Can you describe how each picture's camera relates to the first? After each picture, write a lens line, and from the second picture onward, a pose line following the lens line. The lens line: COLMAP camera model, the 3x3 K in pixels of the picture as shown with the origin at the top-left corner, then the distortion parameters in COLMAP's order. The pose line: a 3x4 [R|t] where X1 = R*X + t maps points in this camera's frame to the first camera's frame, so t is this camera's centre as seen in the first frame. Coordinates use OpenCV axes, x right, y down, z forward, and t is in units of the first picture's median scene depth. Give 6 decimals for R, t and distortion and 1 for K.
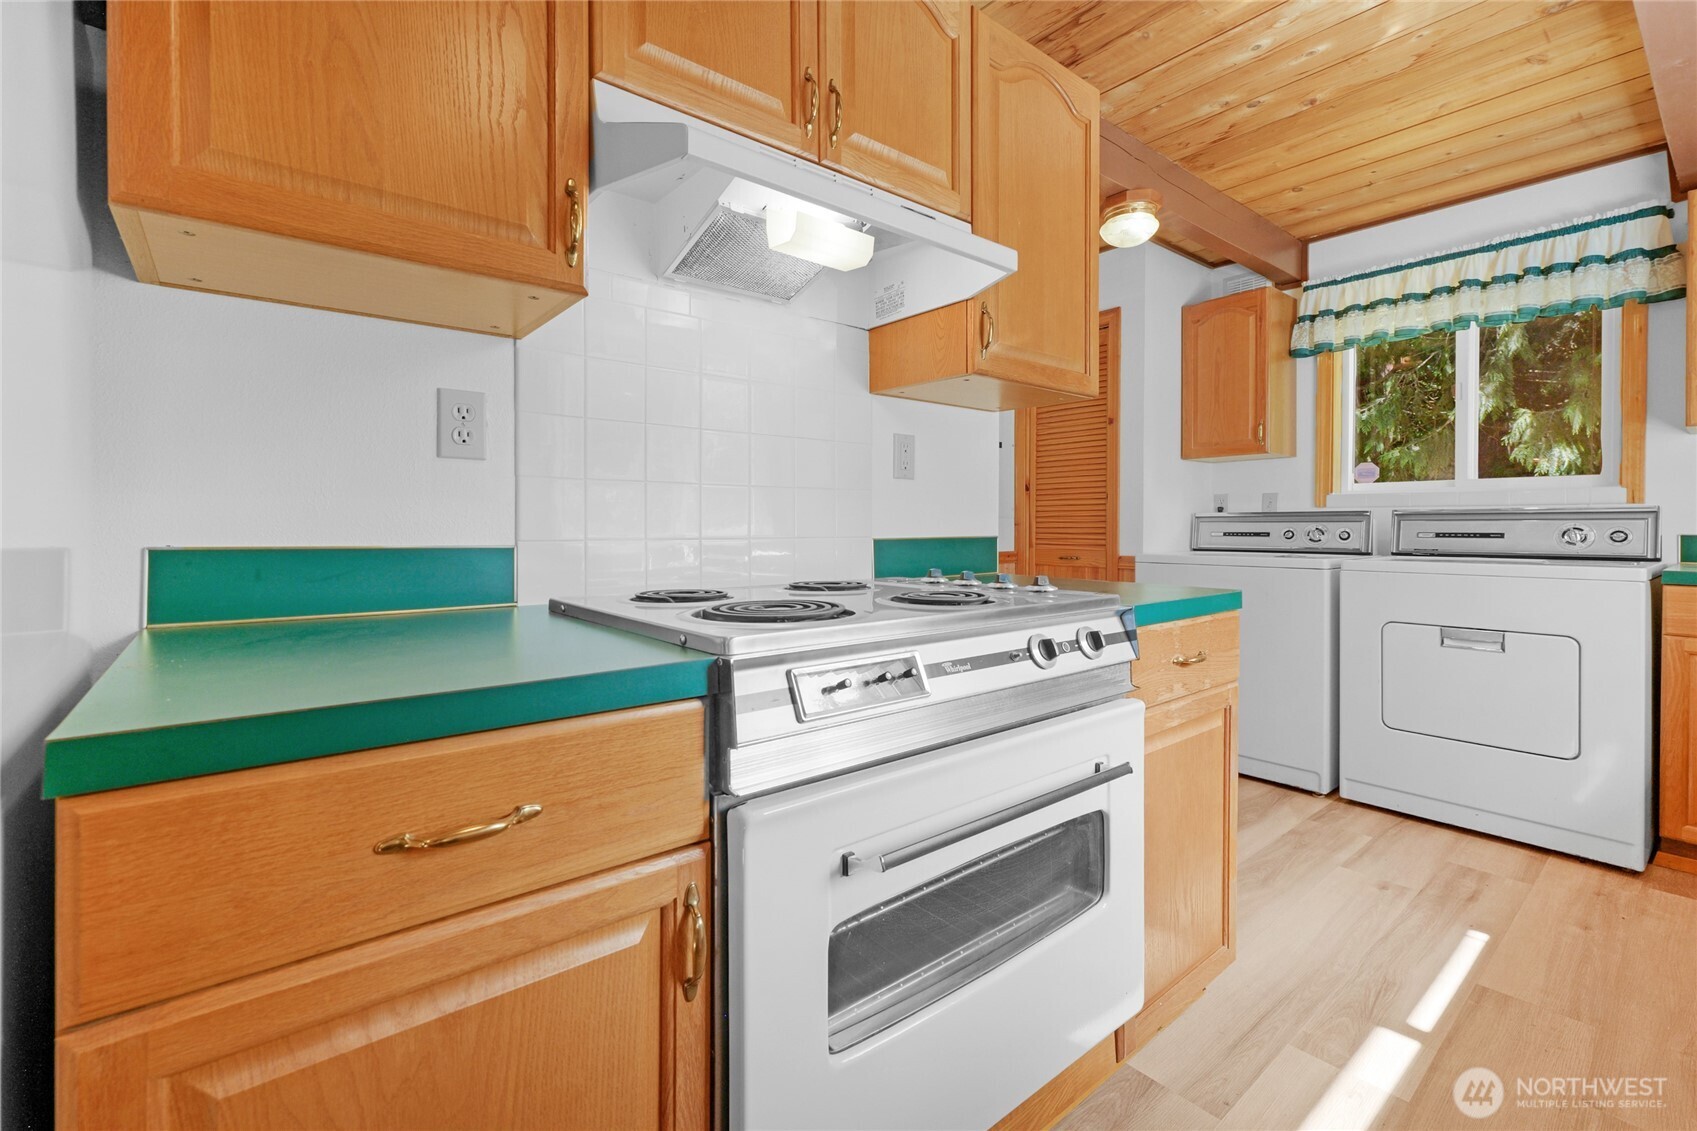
lens RADIAL K [[707.2, 0, 769.6], [0, 707.2, 514.7], [0, 0, 1]] dist [0.001019, 0.000352]
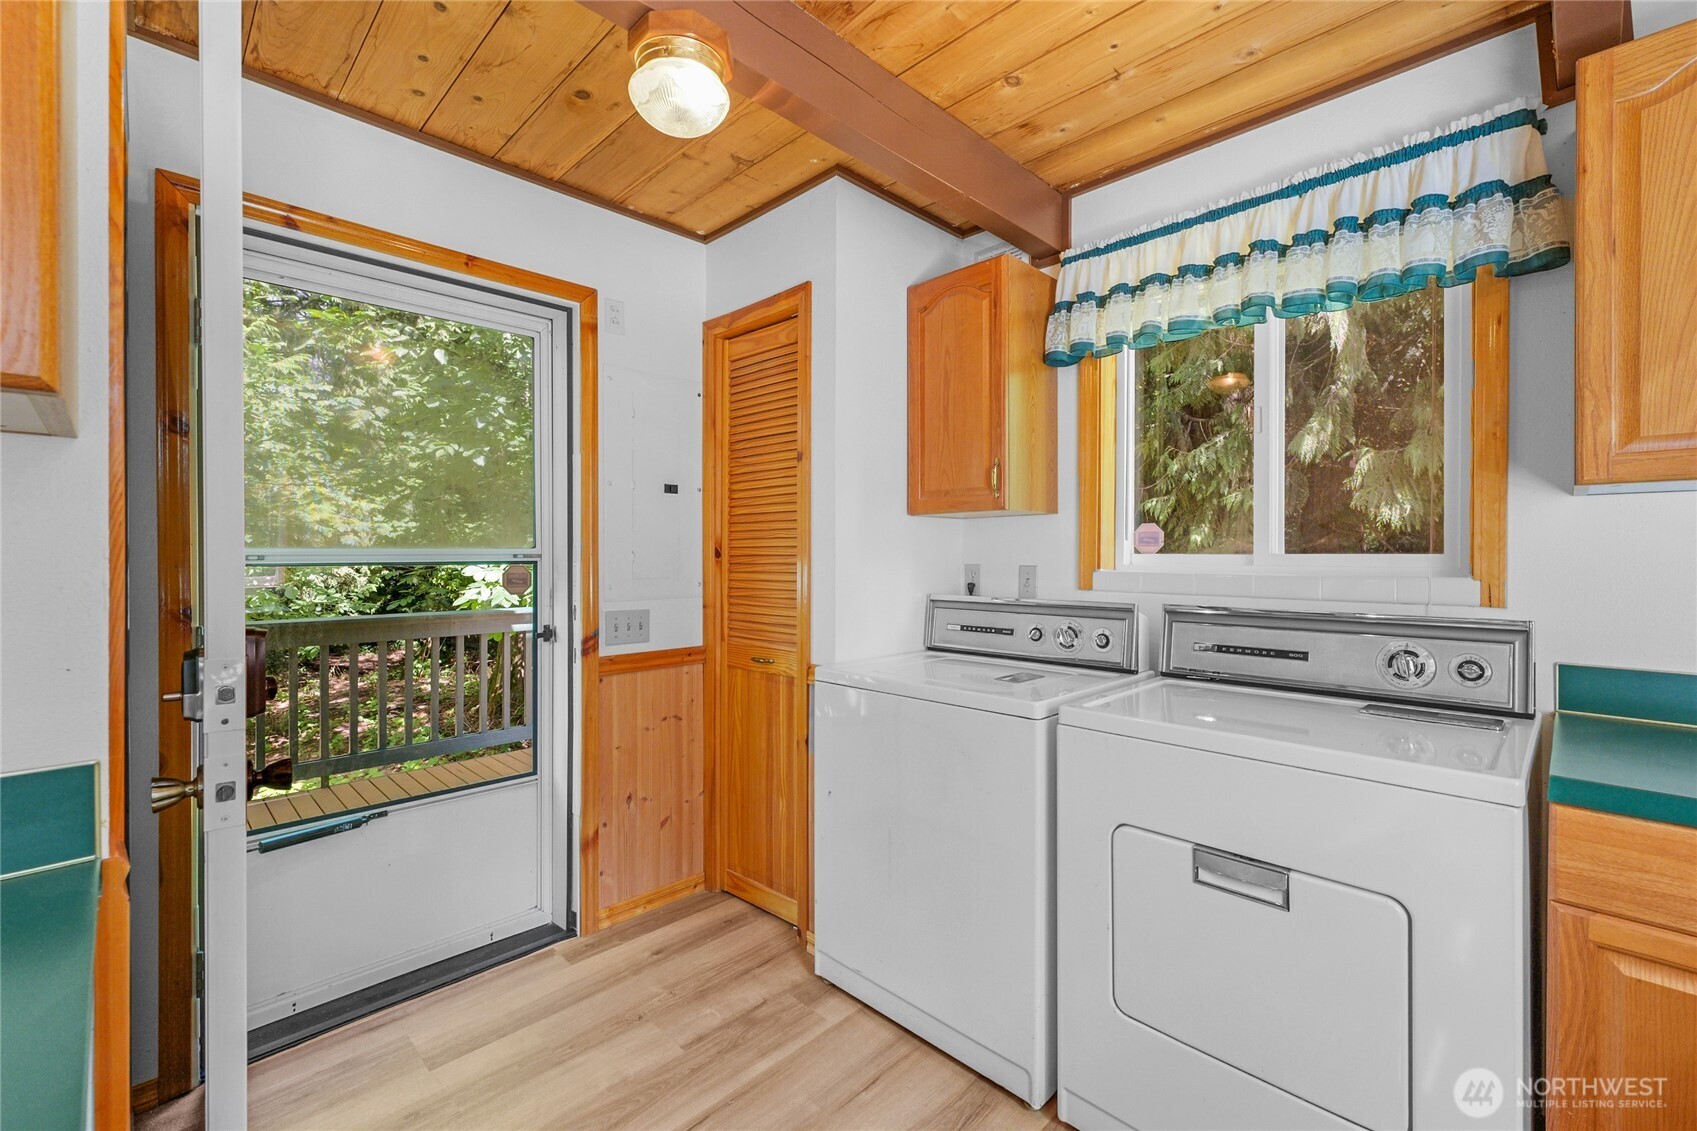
lens RADIAL K [[816.4, 0, 735.9], [0, 816.4, 557.4], [0, 0, 1]] dist [0.003092, -0.000645]
pose [[0.988498, -0.006617, 0.151088, 0.422478], [0.006291, 0.999977, 0.002635, -0.057351], [-0.151102, -0.001654, 0.988517, 0.360339]]
